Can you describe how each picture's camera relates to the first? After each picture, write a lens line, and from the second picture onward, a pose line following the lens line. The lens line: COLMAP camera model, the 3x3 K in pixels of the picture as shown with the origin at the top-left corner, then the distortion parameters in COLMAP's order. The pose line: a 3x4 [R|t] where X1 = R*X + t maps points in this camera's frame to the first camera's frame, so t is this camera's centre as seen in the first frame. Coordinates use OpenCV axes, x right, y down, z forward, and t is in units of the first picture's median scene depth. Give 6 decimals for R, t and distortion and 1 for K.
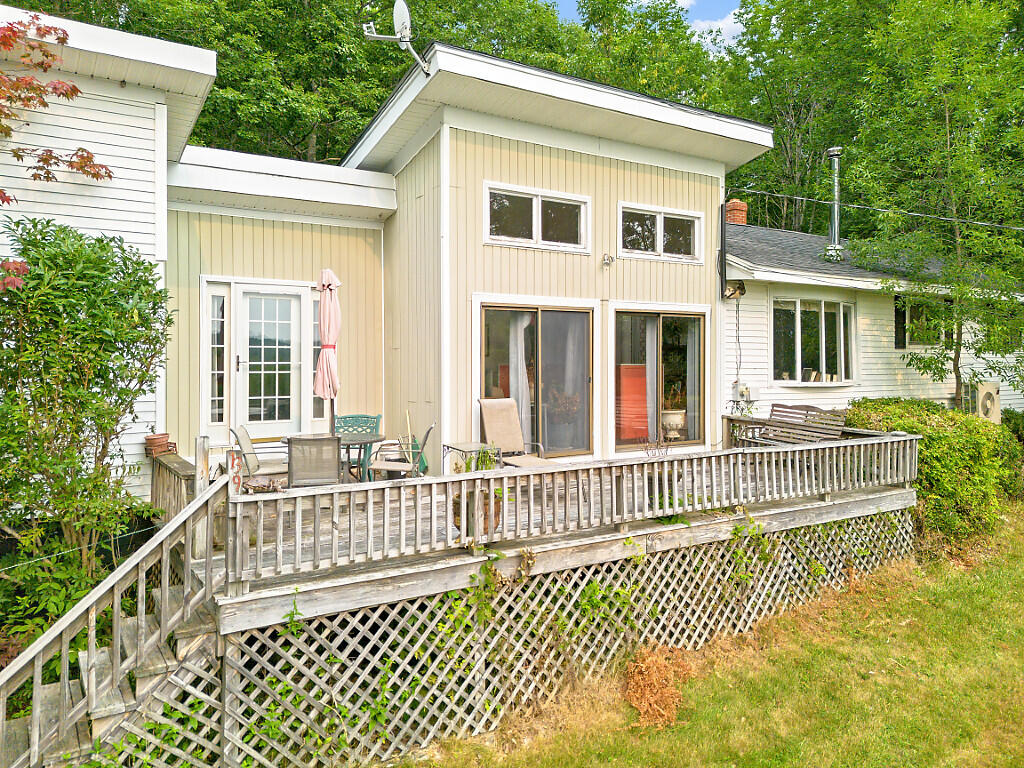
lens RADIAL K [[744.5, 0, 511.0], [0, 744.5, 352.0], [0, 0, 1]] dist [0.062347, -0.039640]
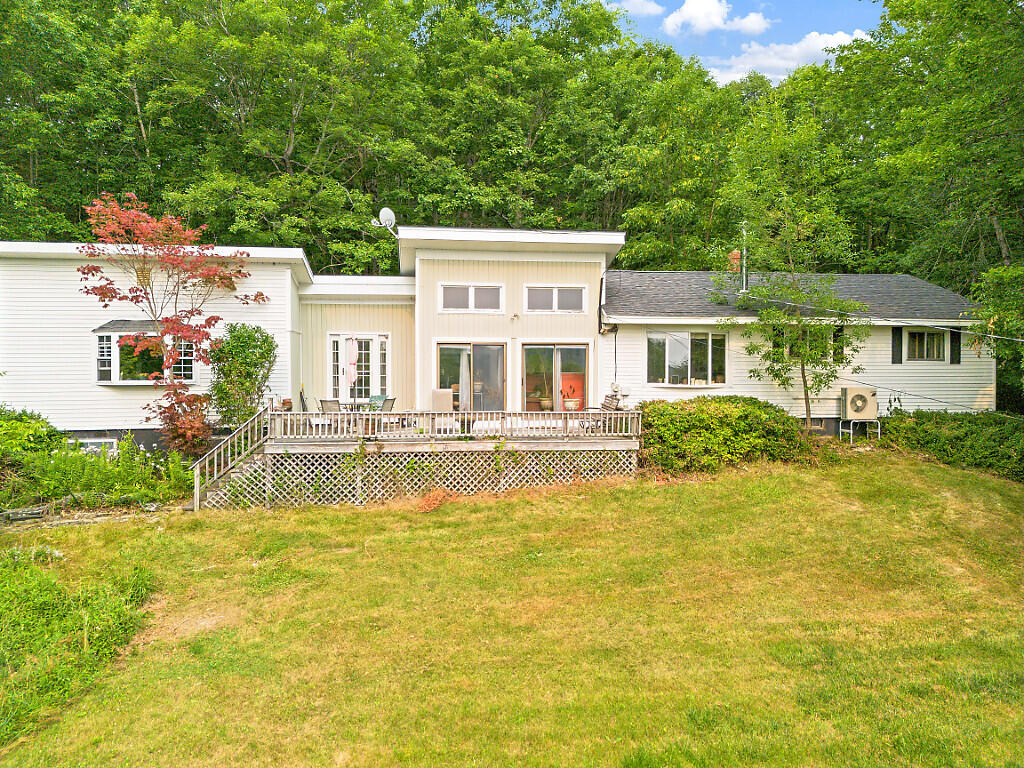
lens RADIAL K [[719.6, 0, 512.0], [0, 719.6, 384.0], [0, 0, 1]] dist [0.062309, -0.041991]
pose [[0.906962, 0.008799, -0.421121, 0.944543], [0.001907, 0.999686, 0.024995, 0.000264], [0.421209, -0.023473, 0.906660, -0.683933]]
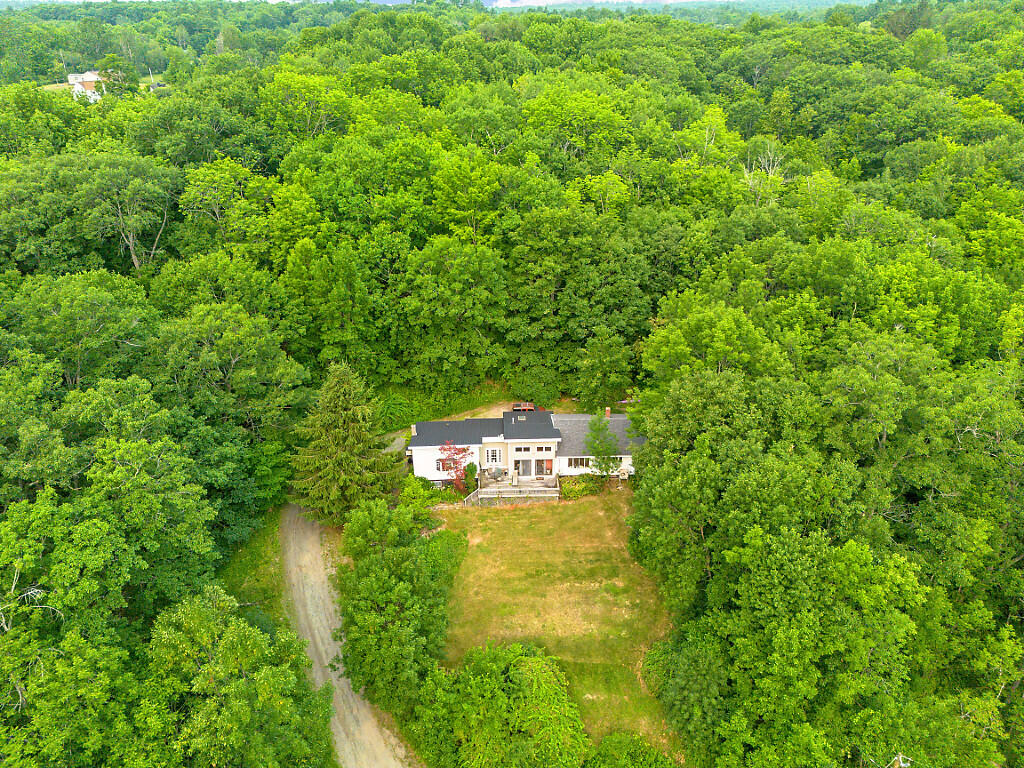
lens RADIAL K [[719.6, 0, 512.0], [0, 719.6, 384.0], [0, 0, 1]] dist [0.062309, -0.041991]
pose [[0.855574, 0.231473, -0.463047, 3.279787], [0.009854, 0.887022, 0.461623, -4.281222], [0.517586, -0.399515, 0.756632, -4.480877]]
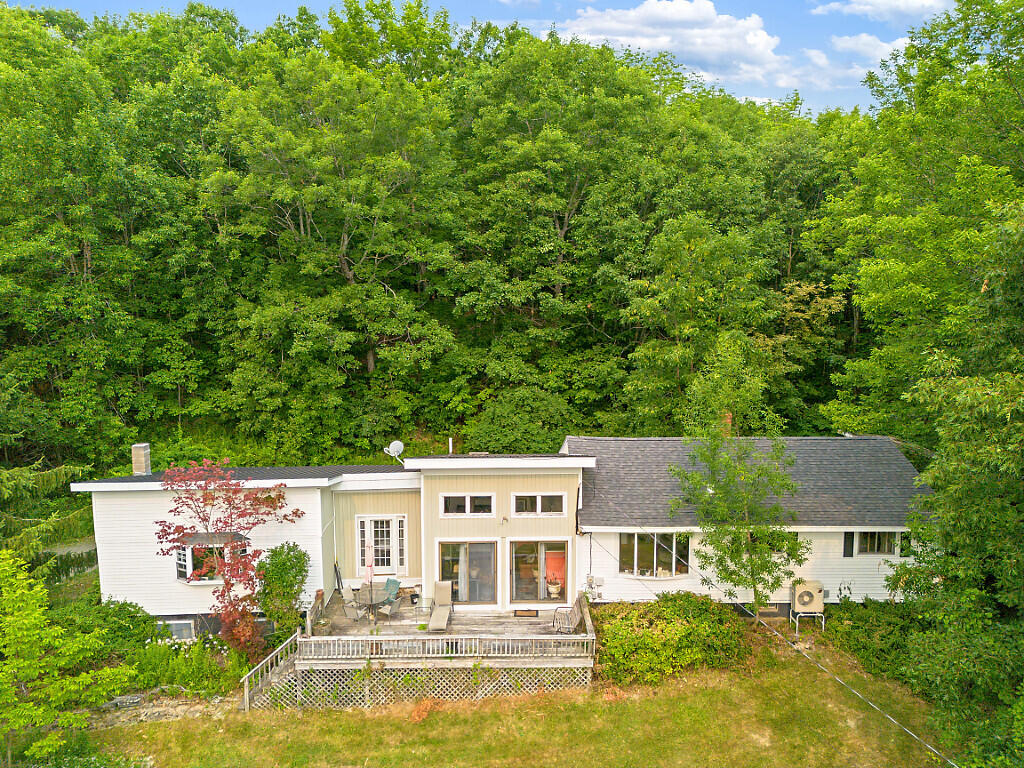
lens RADIAL K [[719.6, 0, 512.0], [0, 719.6, 384.0], [0, 0, 1]] dist [0.062309, -0.041991]
pose [[0.849364, 0.066113, -0.523650, 1.335019], [0.006984, 0.990629, 0.136400, -0.876781], [0.527761, -0.119510, 0.840943, -0.796204]]
